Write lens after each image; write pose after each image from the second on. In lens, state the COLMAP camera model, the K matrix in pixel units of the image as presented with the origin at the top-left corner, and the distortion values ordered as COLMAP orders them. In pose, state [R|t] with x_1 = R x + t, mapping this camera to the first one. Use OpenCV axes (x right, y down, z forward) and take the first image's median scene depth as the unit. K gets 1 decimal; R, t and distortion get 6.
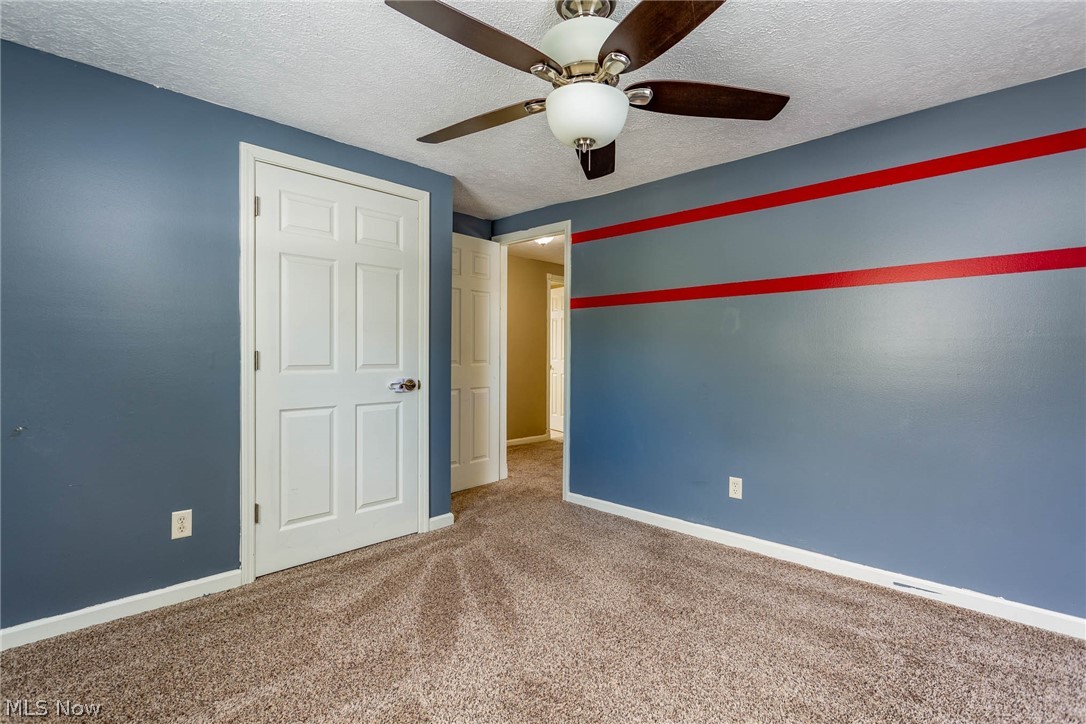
lens RADIAL K [[528.3, 0, 543.7], [0, 528.3, 357.8], [0, 0, 1]] dist [0.024837, -0.000085]
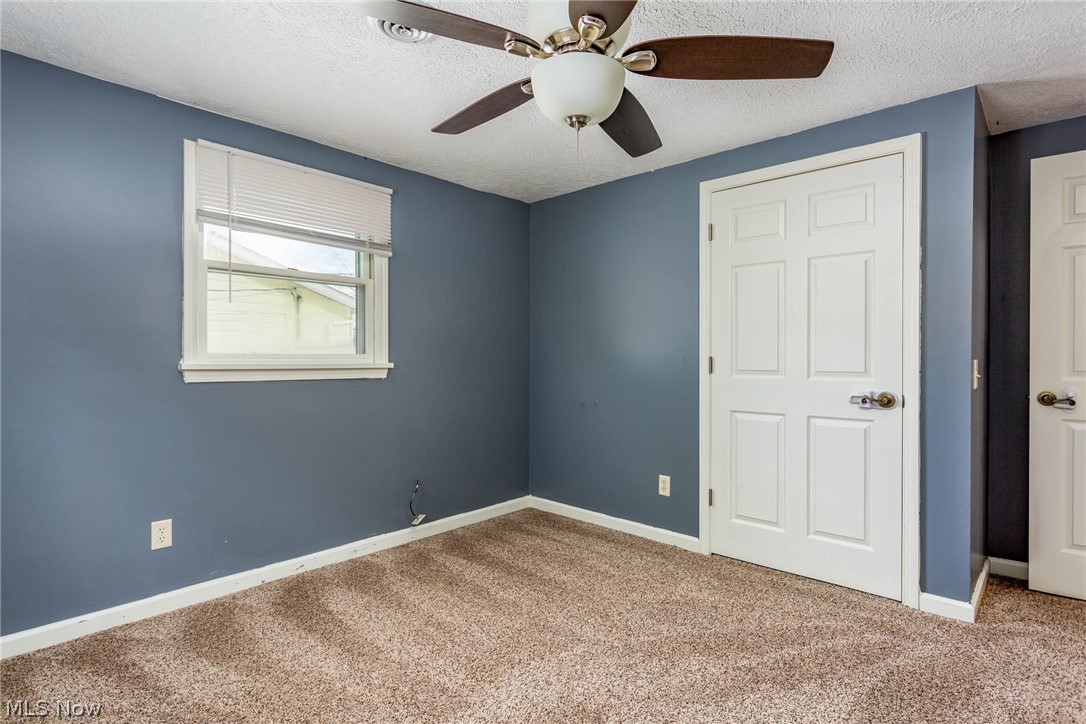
lens RADIAL K [[551.4, 0, 543.0], [0, 551.4, 362.0], [0, 0, 1]] dist [-0.001162, -0.000115]
pose [[0.028184, 0.005368, -0.999588, 0.585701], [-0.009023, 0.999946, 0.005116, -0.003750], [0.999562, 0.008875, 0.028231, 0.547652]]
